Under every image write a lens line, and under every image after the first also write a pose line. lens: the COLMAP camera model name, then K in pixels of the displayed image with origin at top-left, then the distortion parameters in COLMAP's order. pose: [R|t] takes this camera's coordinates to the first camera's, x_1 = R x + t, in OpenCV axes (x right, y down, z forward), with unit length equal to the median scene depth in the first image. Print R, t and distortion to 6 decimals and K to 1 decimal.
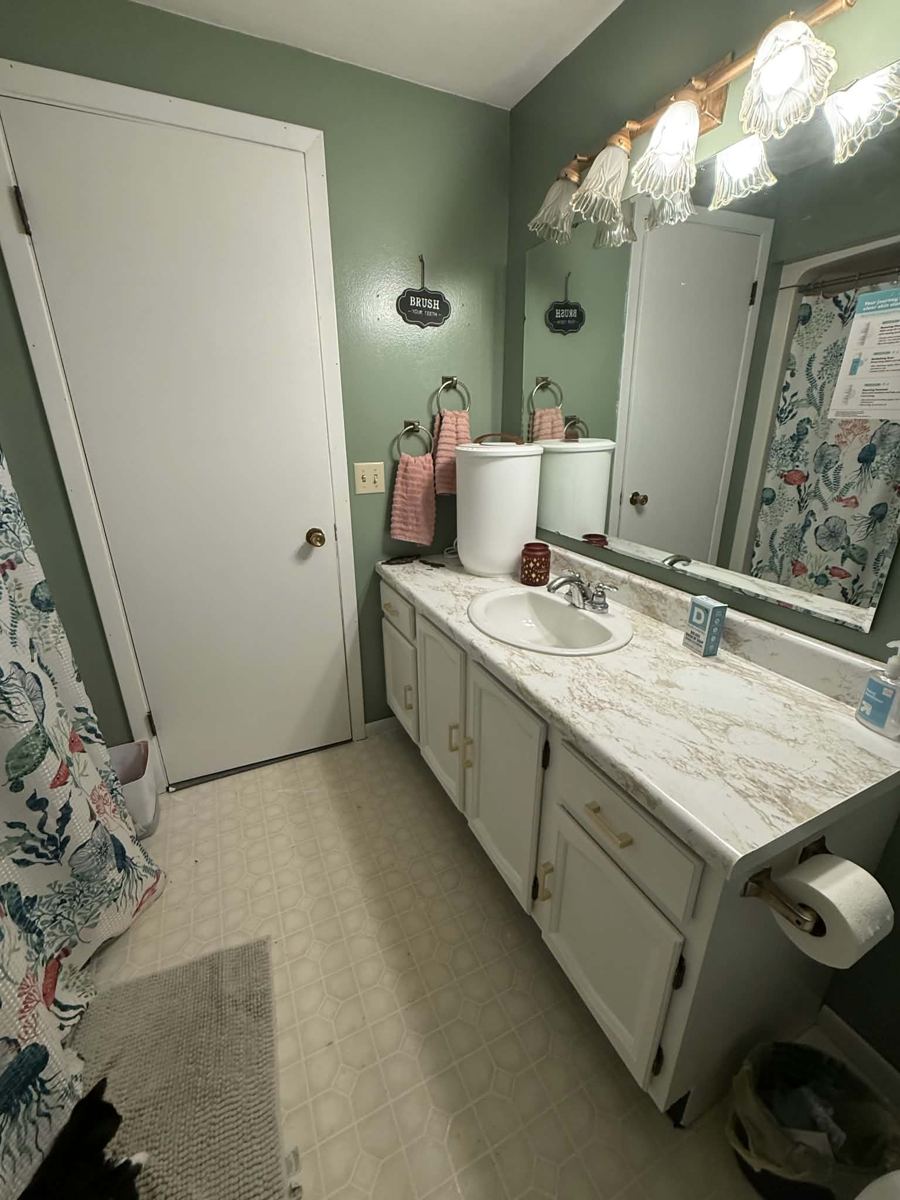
lens RADIAL K [[491.7, 0, 451.8], [0, 491.7, 598.4], [0, 0, 1]] dist [-0.000279, 0.000001]
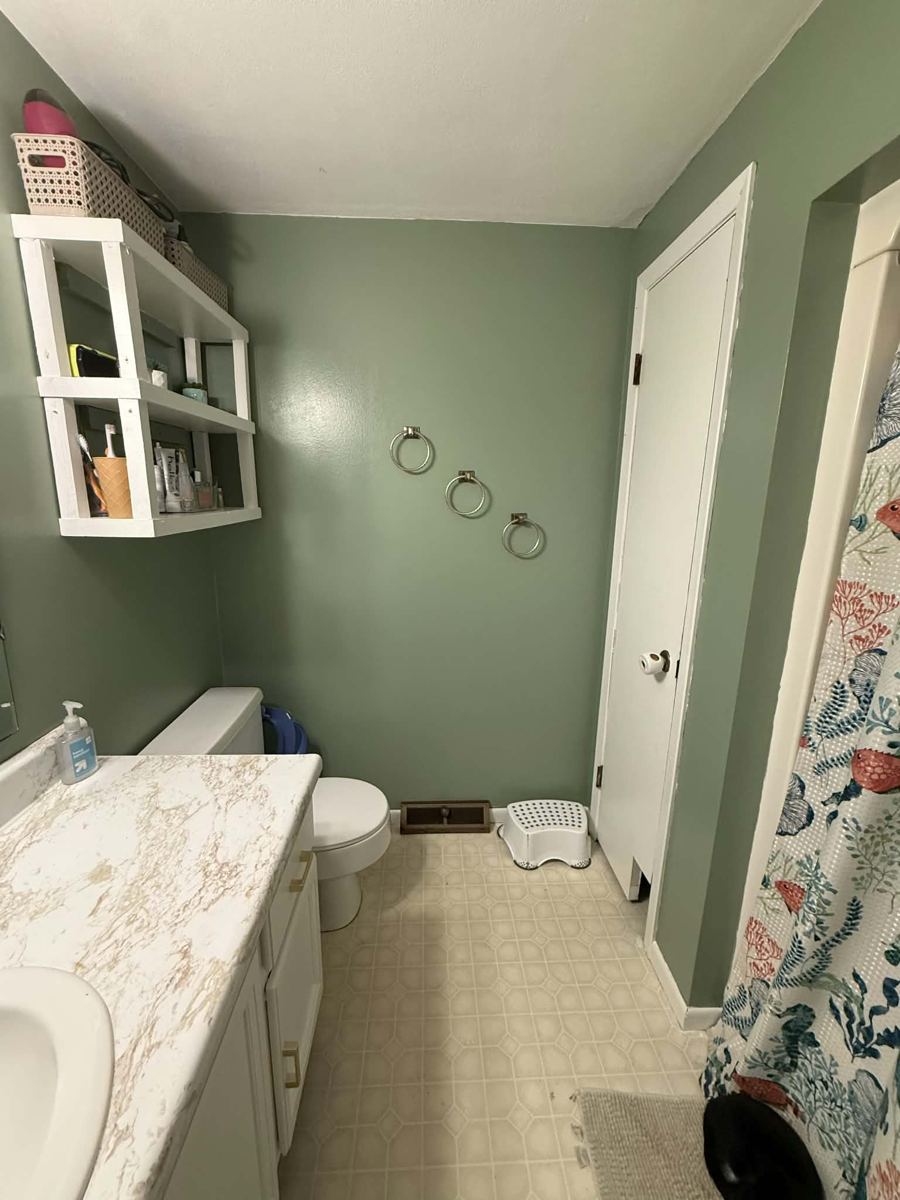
lens RADIAL K [[491.7, 0, 450.7], [0, 491.7, 600.8], [0, 0, 1]] dist [-0.000279, 0.000001]
pose [[-0.919432, -0.094617, 0.381697, -0.351244], [0.128263, 0.845390, 0.518521, -0.575278], [-0.371744, 0.525702, -0.765143, 1.316802]]
